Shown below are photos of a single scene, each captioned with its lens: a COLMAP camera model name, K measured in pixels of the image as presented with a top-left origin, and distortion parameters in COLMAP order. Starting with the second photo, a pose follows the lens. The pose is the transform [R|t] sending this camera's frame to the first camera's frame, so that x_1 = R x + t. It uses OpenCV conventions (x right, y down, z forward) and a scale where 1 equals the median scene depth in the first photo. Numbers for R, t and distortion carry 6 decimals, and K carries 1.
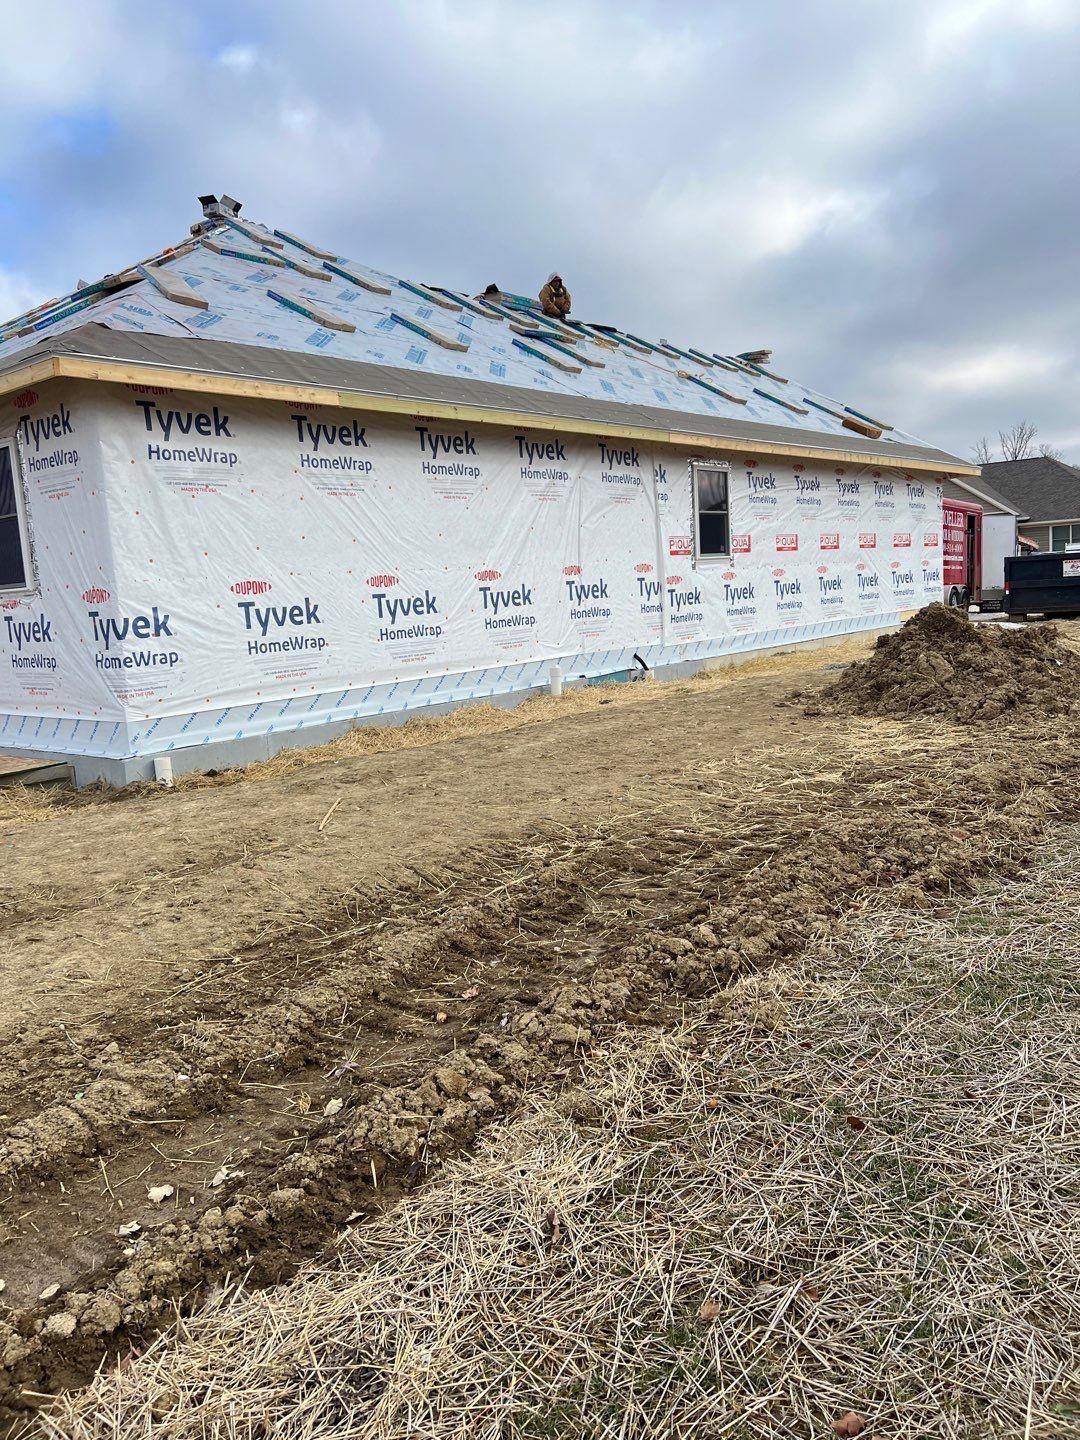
lens RADIAL K [[1114.3, 0, 578.0], [0, 1114.3, 688.4], [0, 0, 1]] dist [0.112641, -0.243234]
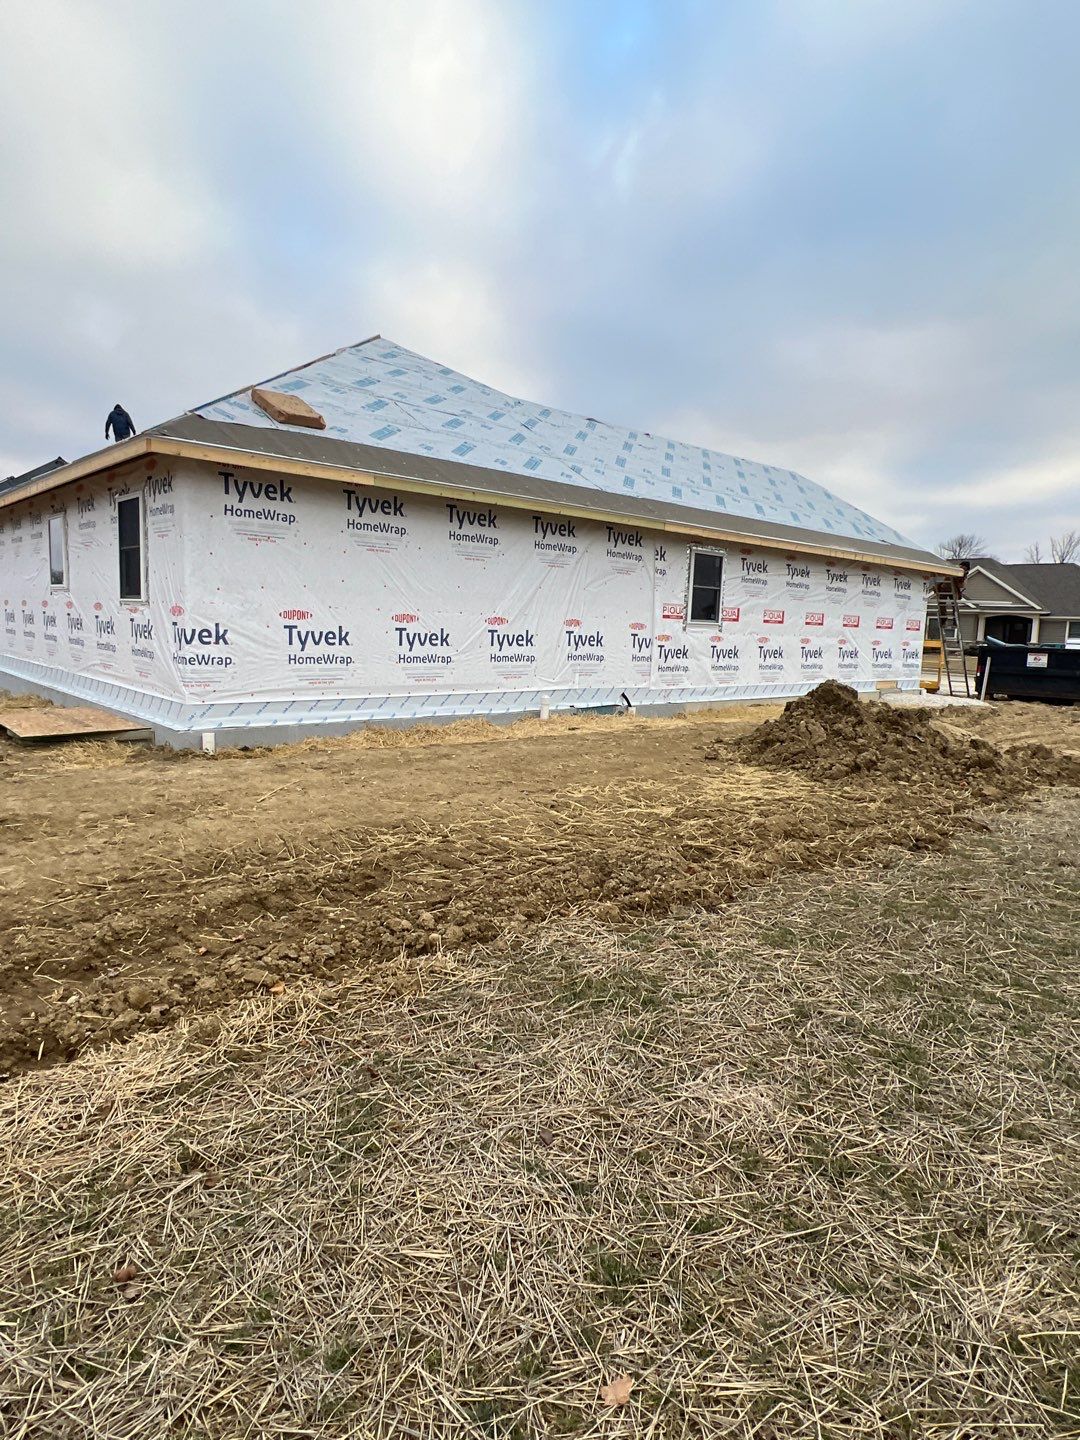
lens RADIAL K [[888.0, 0, 567.1], [0, 888.0, 698.8], [0, 0, 1]] dist [-0.003735, -0.001440]
pose [[0.985384, 0.110657, -0.129513, 0.175772], [-0.111492, 0.993765, 0.000808, -0.026548], [0.128795, 0.013644, 0.991577, -0.008607]]
